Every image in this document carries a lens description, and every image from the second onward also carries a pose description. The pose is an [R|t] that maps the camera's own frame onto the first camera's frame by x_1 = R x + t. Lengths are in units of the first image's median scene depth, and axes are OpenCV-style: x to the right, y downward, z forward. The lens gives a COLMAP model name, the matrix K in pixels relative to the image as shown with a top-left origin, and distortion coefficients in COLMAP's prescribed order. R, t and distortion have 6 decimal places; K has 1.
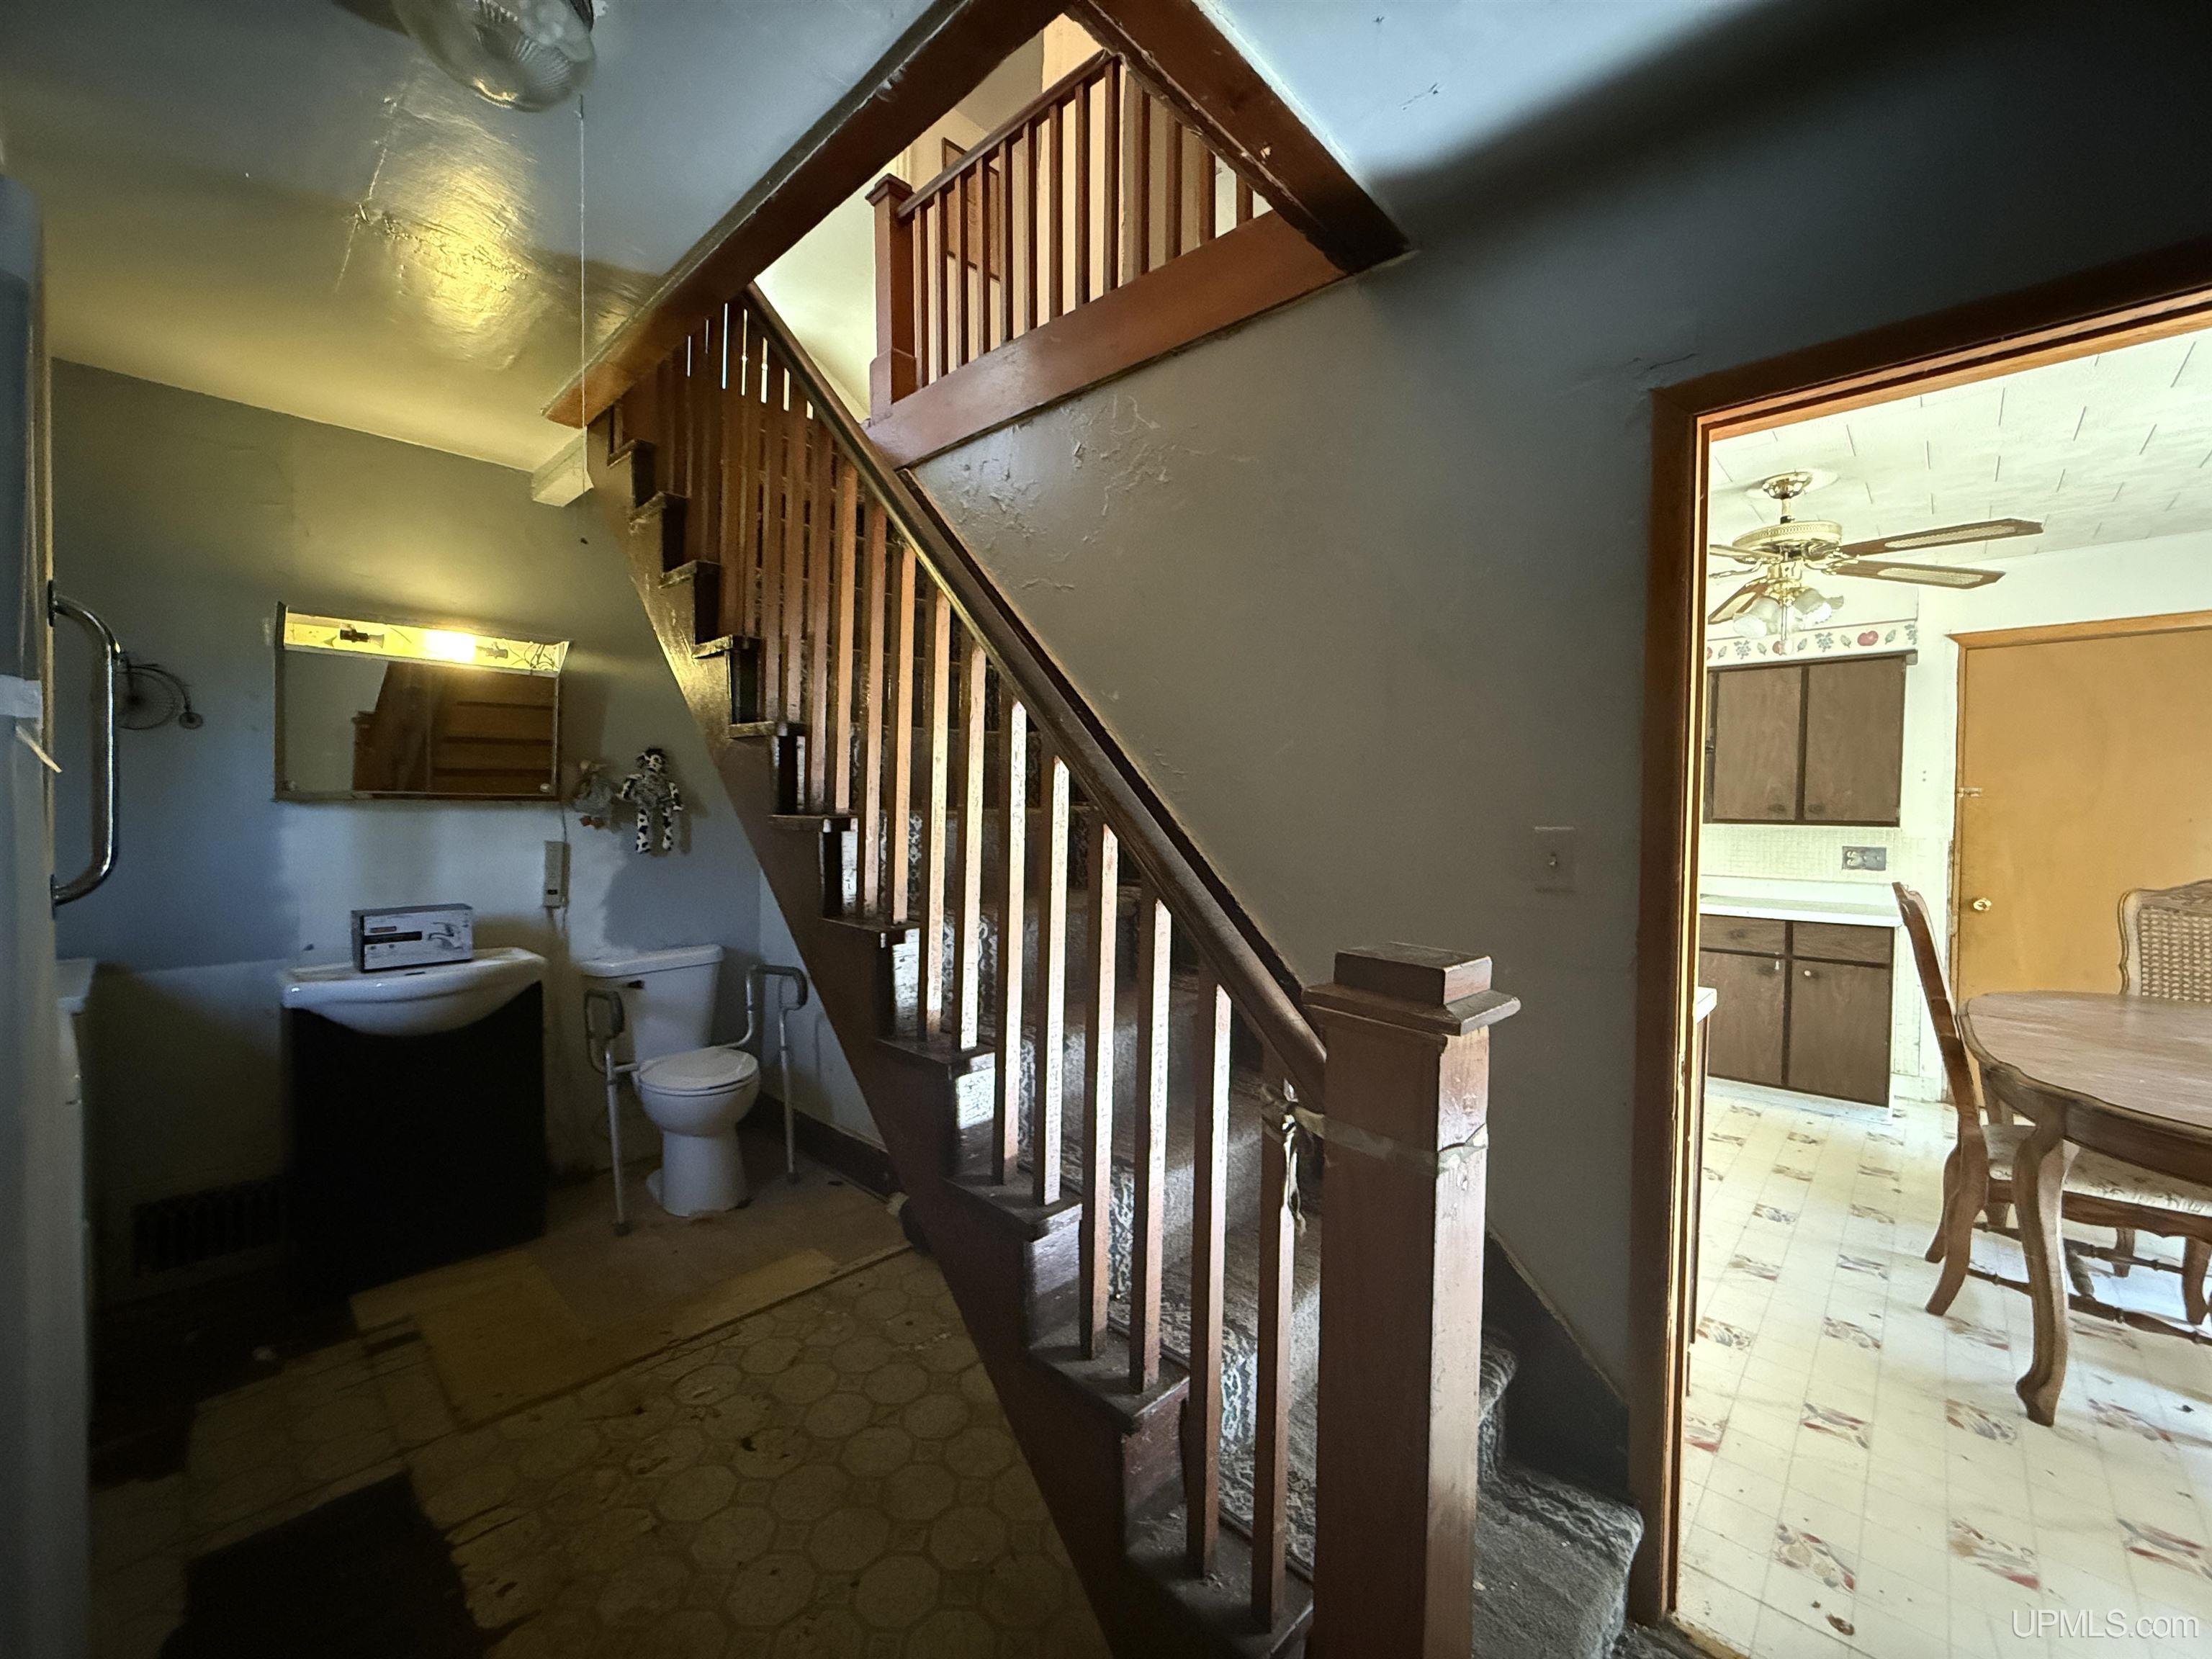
lens RADIAL K [[880.4, 0, 1099.2], [0, 880.4, 837.6], [0, 0, 1]] dist [-0.007077, 0.000667]
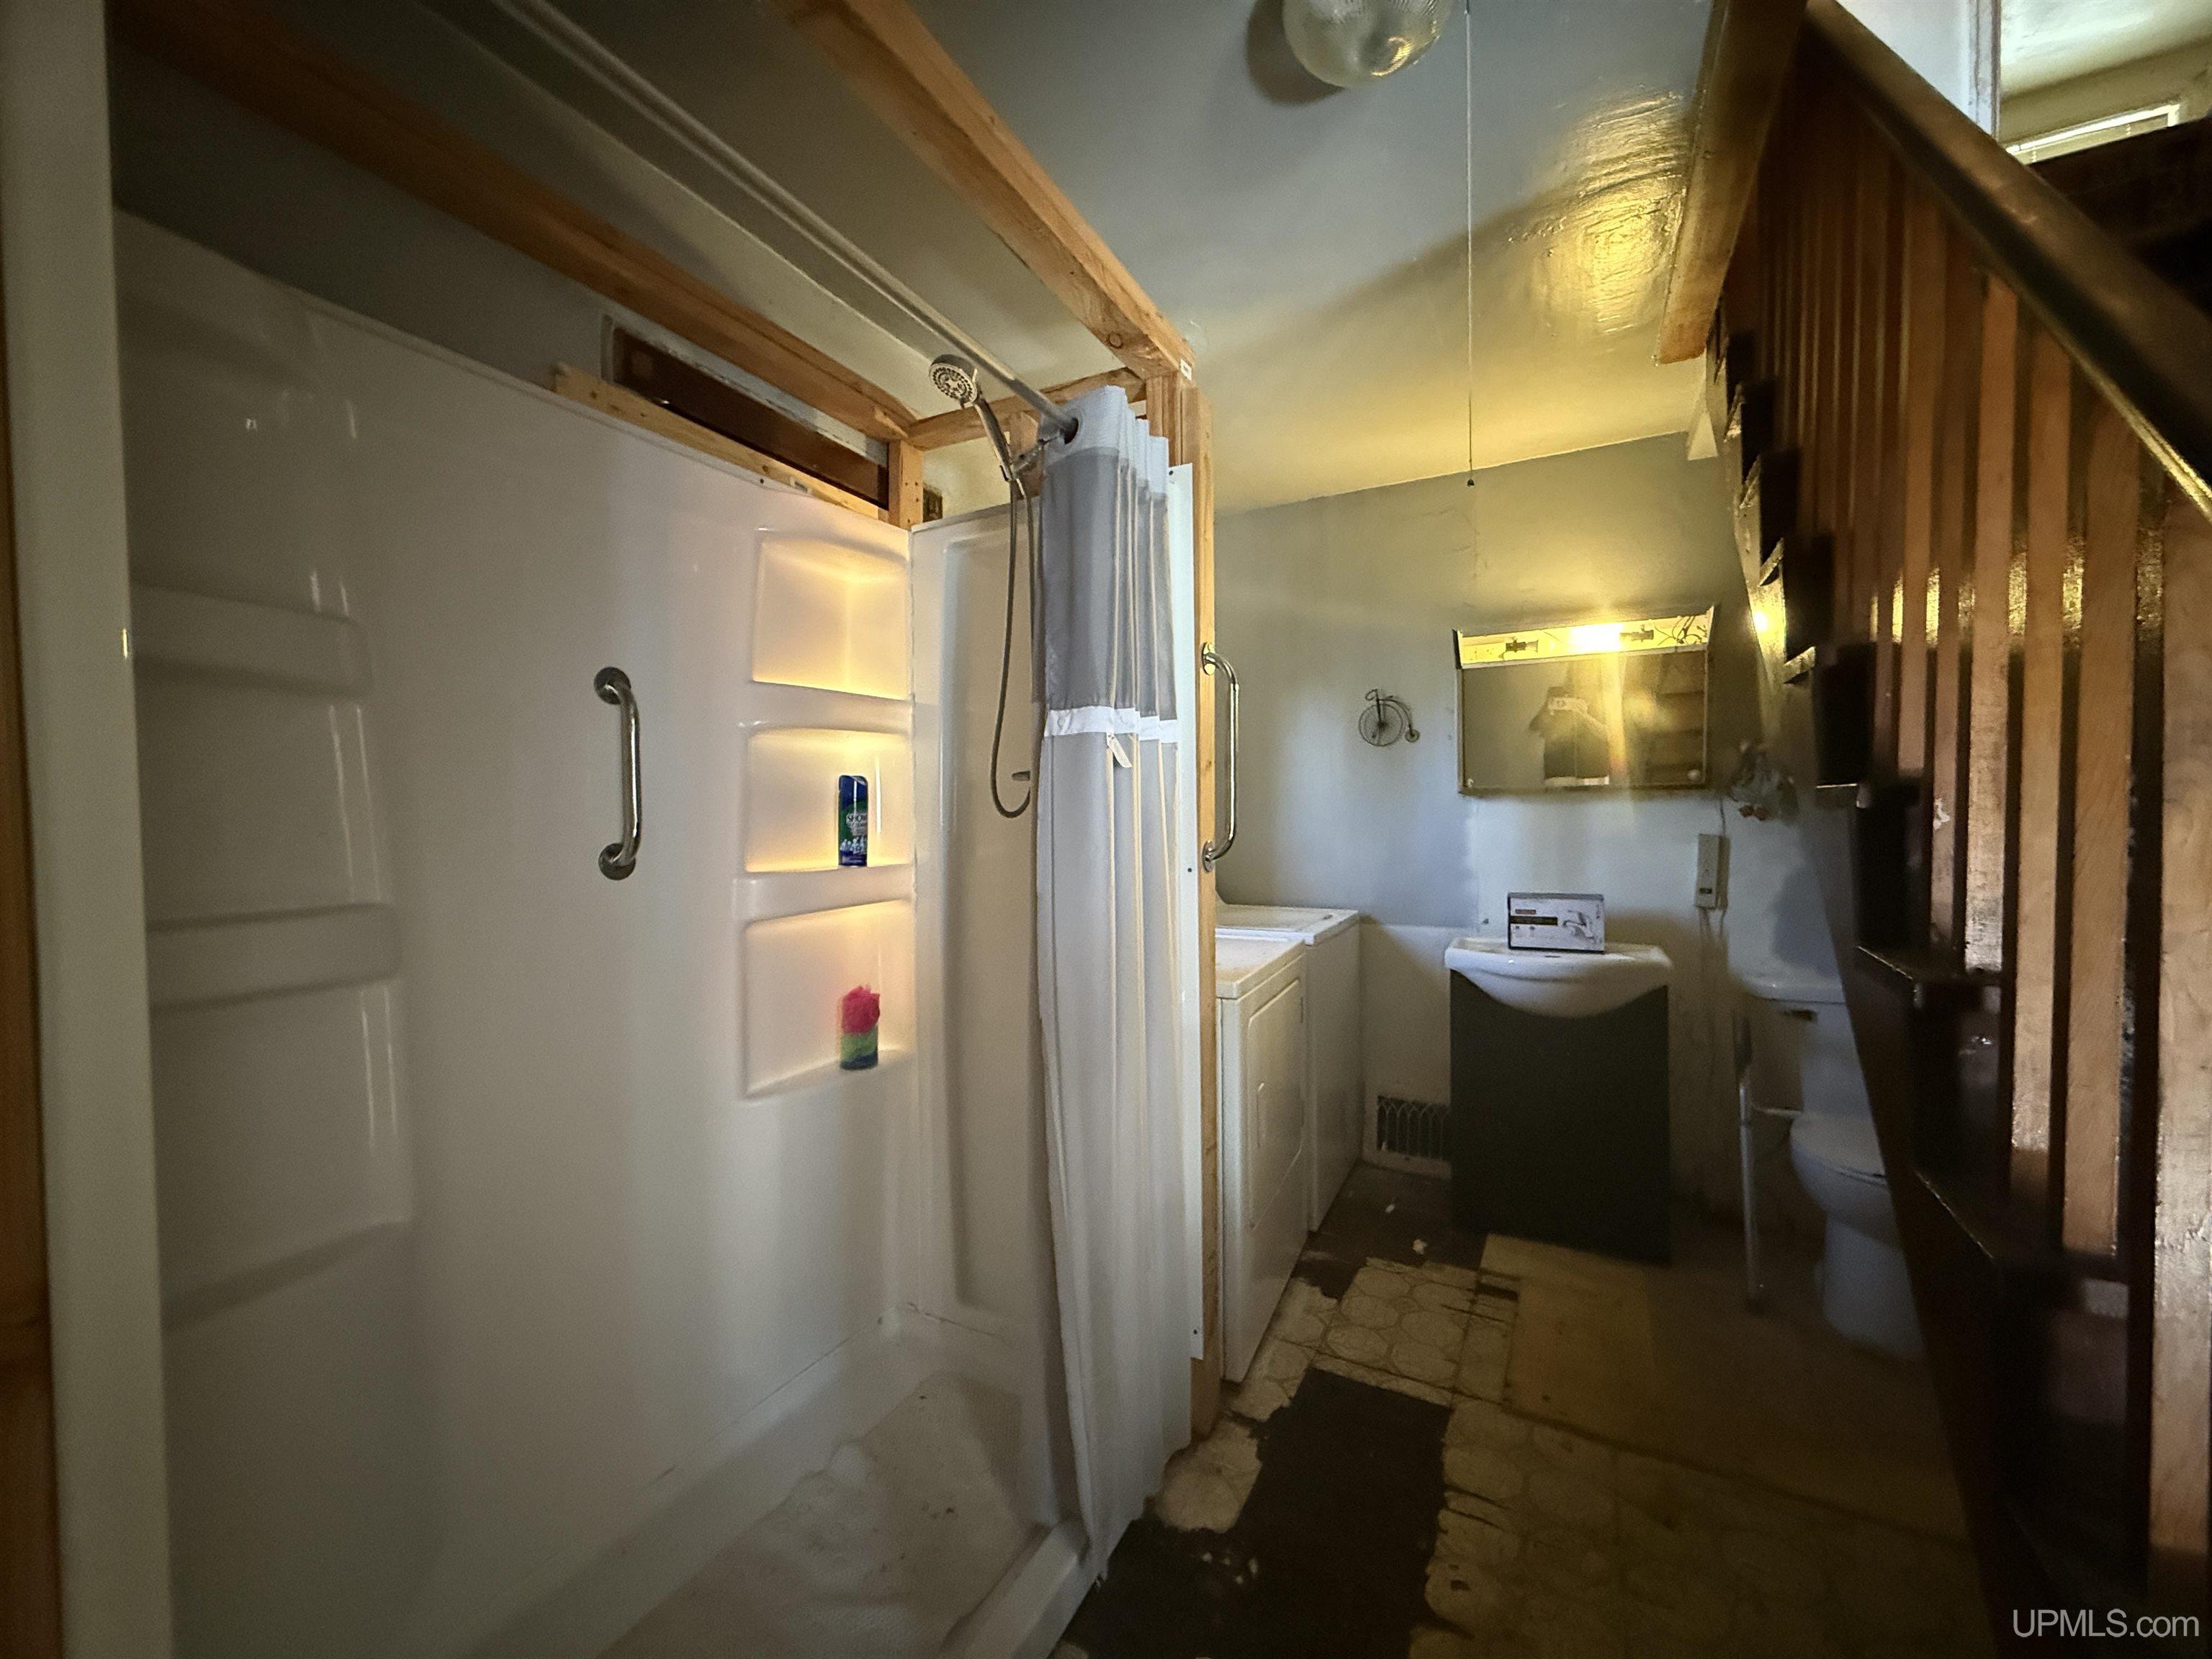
lens RADIAL K [[880.4, 0, 1108.9], [0, 880.4, 835.5], [0, 0, 1]] dist [-0.007077, 0.000667]
pose [[0.266349, 0.011395, -0.963809, 0.090541], [-0.018025, 0.999814, 0.006839, 0.012015], [0.963708, 0.015551, 0.266505, 0.205451]]
